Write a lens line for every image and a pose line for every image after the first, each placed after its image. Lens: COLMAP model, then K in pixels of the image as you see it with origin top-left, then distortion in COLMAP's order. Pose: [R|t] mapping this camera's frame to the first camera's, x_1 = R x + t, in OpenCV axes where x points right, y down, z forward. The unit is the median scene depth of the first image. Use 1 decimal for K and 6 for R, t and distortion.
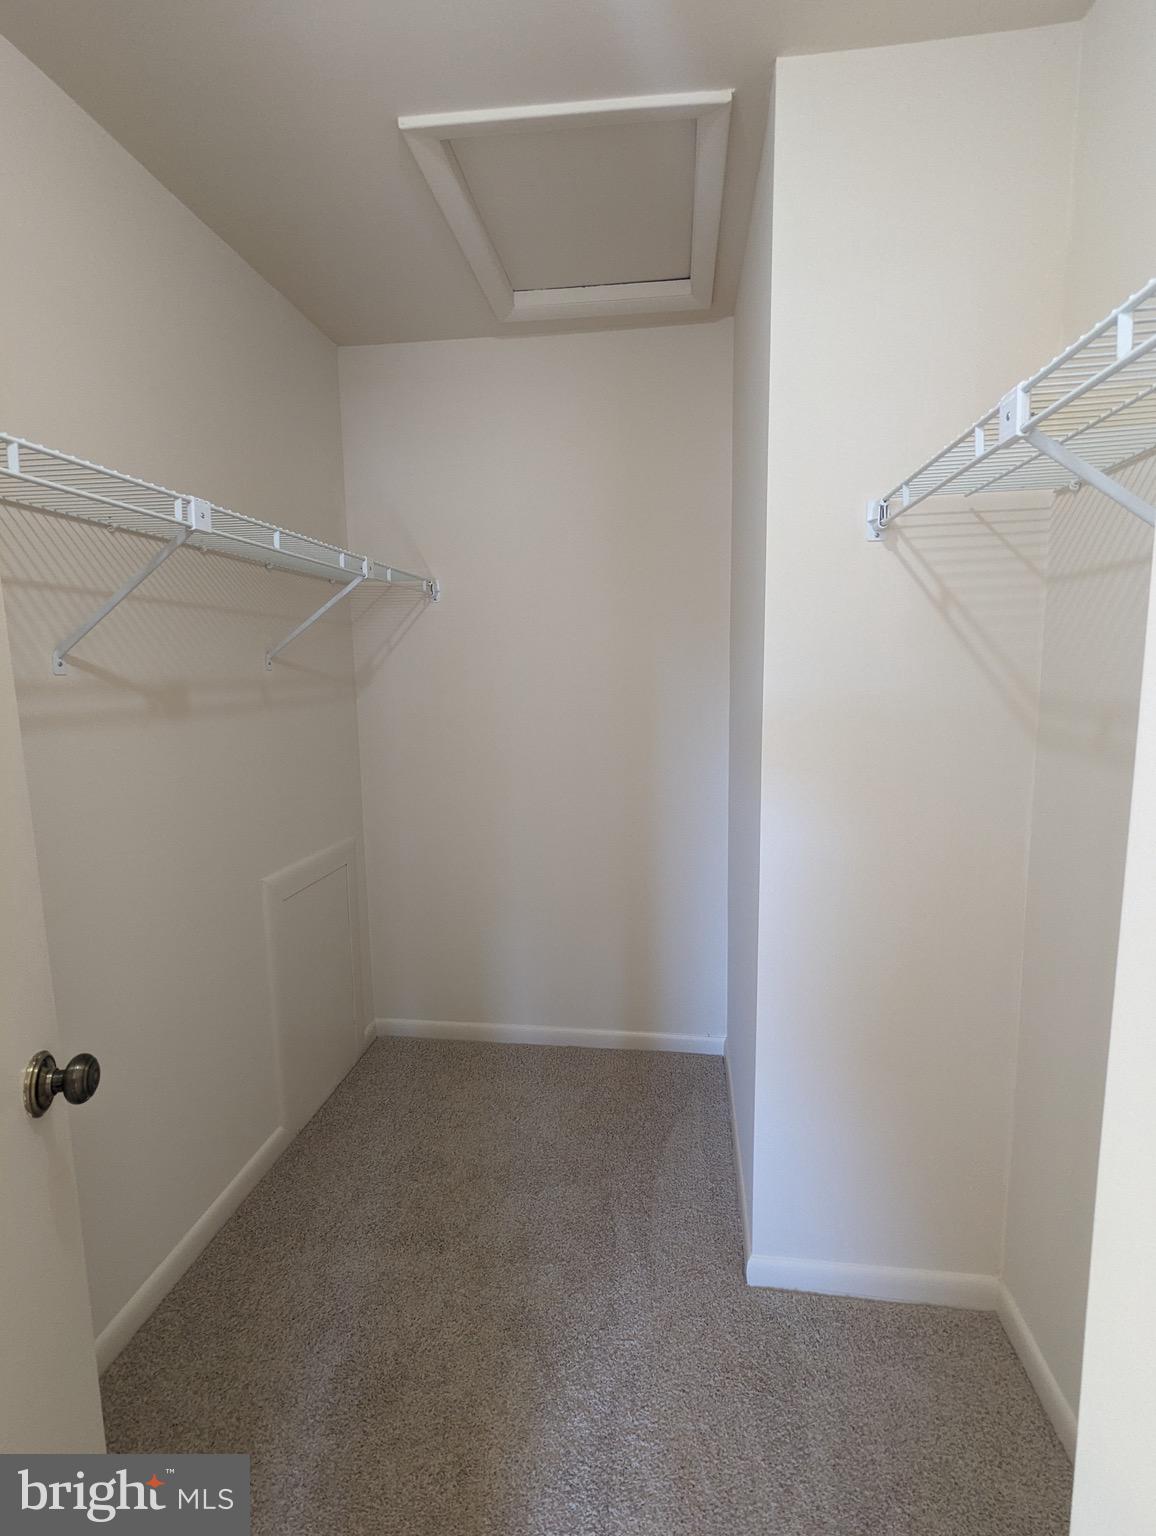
lens RADIAL K [[730.3, 0, 578.4], [0, 730.3, 765.2], [0, 0, 1]] dist [-0.000489, 0.000701]
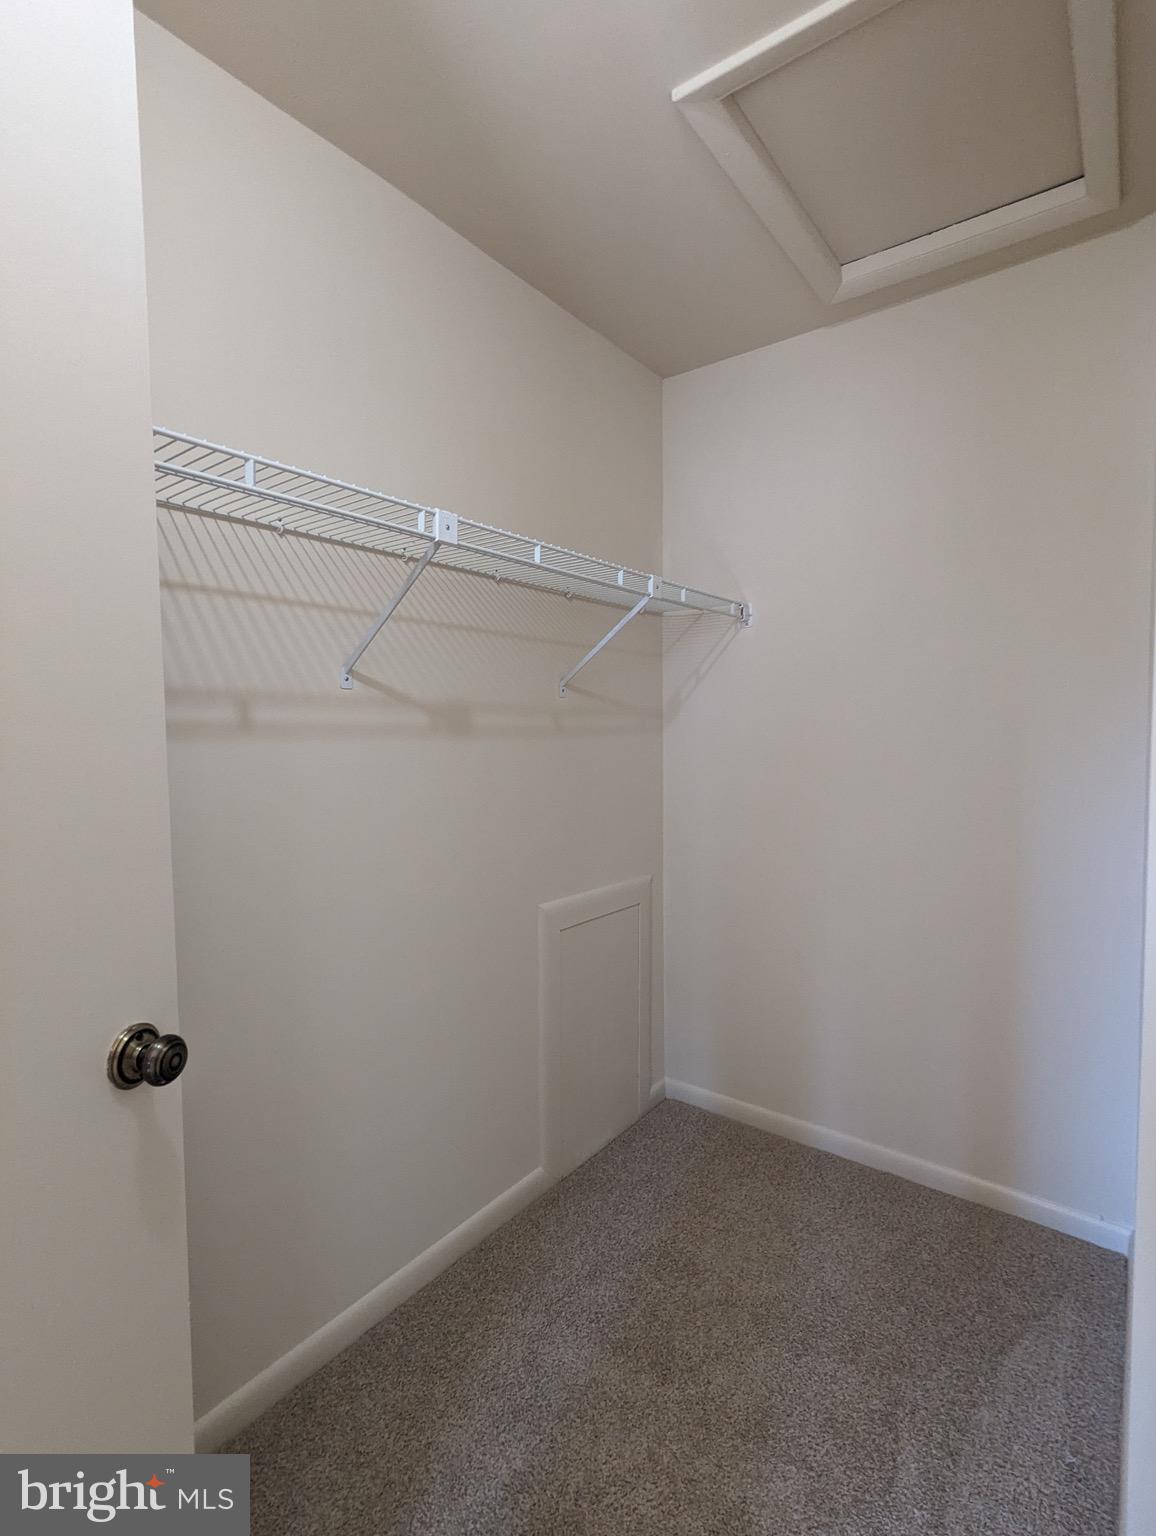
lens RADIAL K [[730.3, 0, 578.2], [0, 730.3, 767.2], [0, 0, 1]] dist [-0.000489, 0.000701]
pose [[0.866996, 0.031814, -0.497298, 0.114560], [-0.069730, 0.995887, -0.057857, 0.026244], [0.493412, 0.084838, 0.865648, 0.173153]]
